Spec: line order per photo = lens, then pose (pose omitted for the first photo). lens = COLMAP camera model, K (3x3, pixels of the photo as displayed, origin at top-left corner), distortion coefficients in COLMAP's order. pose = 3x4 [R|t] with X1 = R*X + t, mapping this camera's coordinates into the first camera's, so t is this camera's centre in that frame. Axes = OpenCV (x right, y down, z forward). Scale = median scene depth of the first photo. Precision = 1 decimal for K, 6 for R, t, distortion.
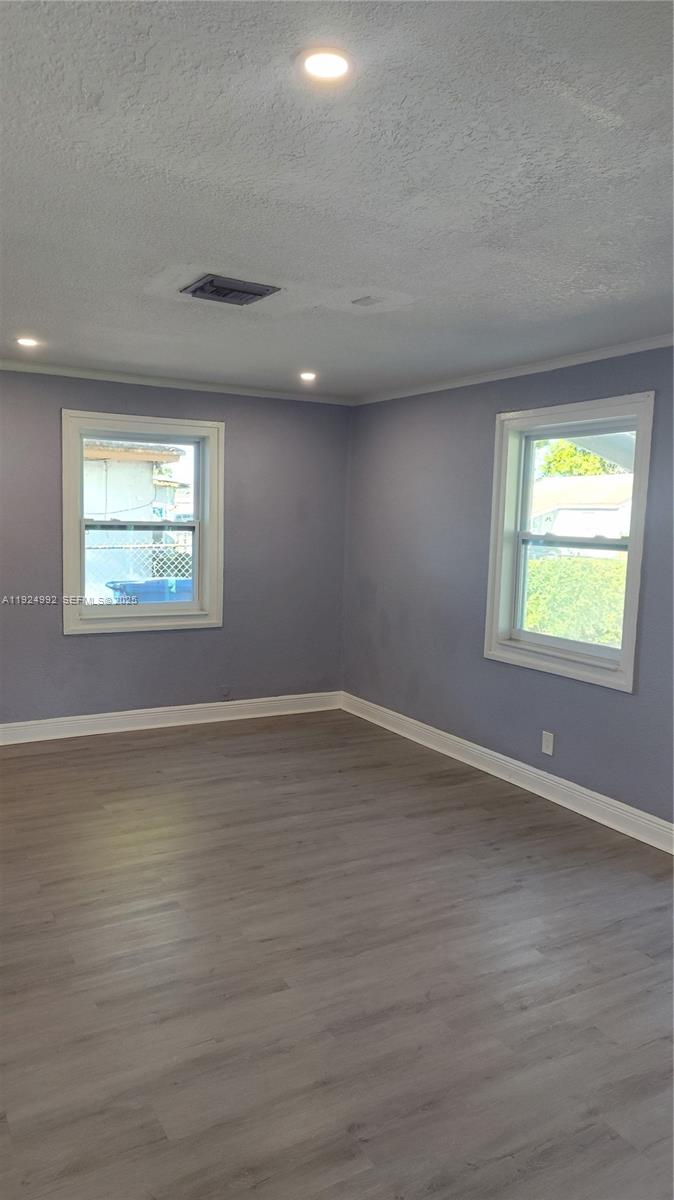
lens RADIAL K [[802.6, 0, 336.4], [0, 802.6, 603.0], [0, 0, 1]] dist [0.008120, -0.003127]
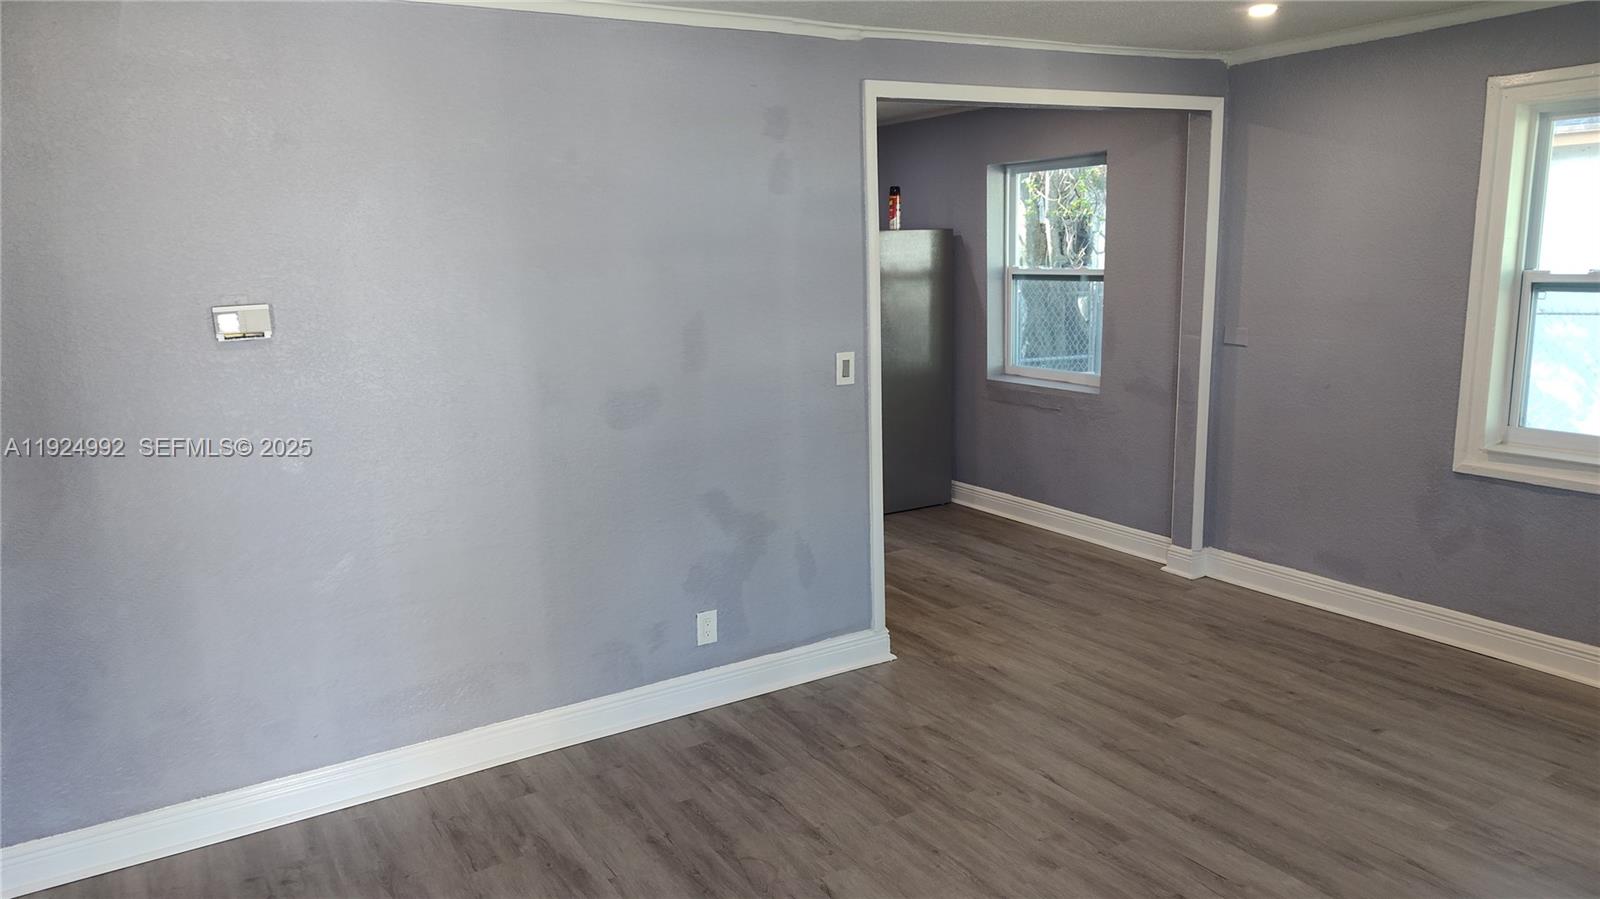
lens RADIAL K [[1070.1, 0, 795.4], [0, 1070.1, 443.8], [0, 0, 1]] dist [0.008120, -0.003127]
pose [[0.026849, 0.150398, -0.988261, 0.439892], [-0.079263, 0.985825, 0.147874, -0.060492], [0.996492, 0.074362, 0.038389, 0.506077]]
